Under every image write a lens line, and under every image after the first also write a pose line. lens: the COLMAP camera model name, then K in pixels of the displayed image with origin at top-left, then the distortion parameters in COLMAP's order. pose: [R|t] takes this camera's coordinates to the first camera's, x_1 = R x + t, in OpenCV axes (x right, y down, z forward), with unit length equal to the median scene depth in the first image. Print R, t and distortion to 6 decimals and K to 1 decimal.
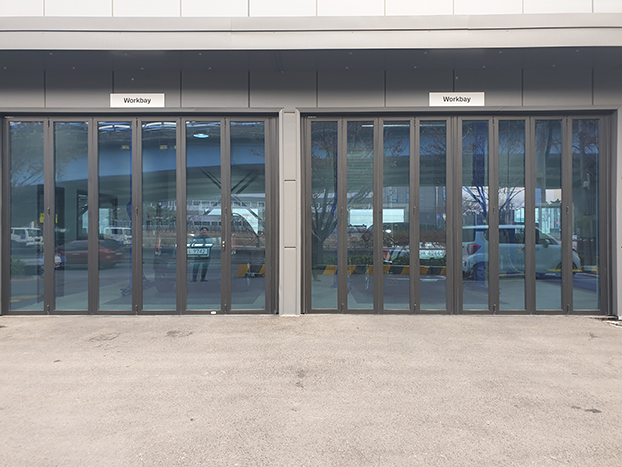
lens RADIAL K [[637.4, 0, 311.0], [0, 637.4, 233.5], [0, 0, 1]] dist [0.019750, 0.001632]
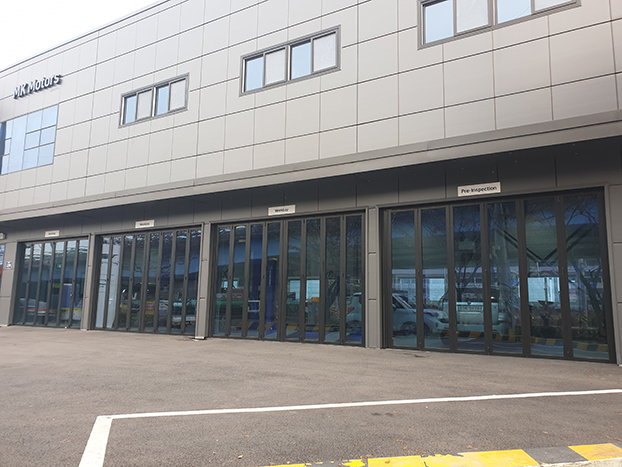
lens RADIAL K [[468.3, 0, 311.7], [0, 468.3, 234.8], [0, 0, 1]] dist [0.029049, -0.001774]
pose [[0.878510, -0.059470, -0.474009, 0.866224], [0.002557, 0.992793, -0.119818, 0.002580], [0.477718, 0.104049, 0.872330, -0.031443]]
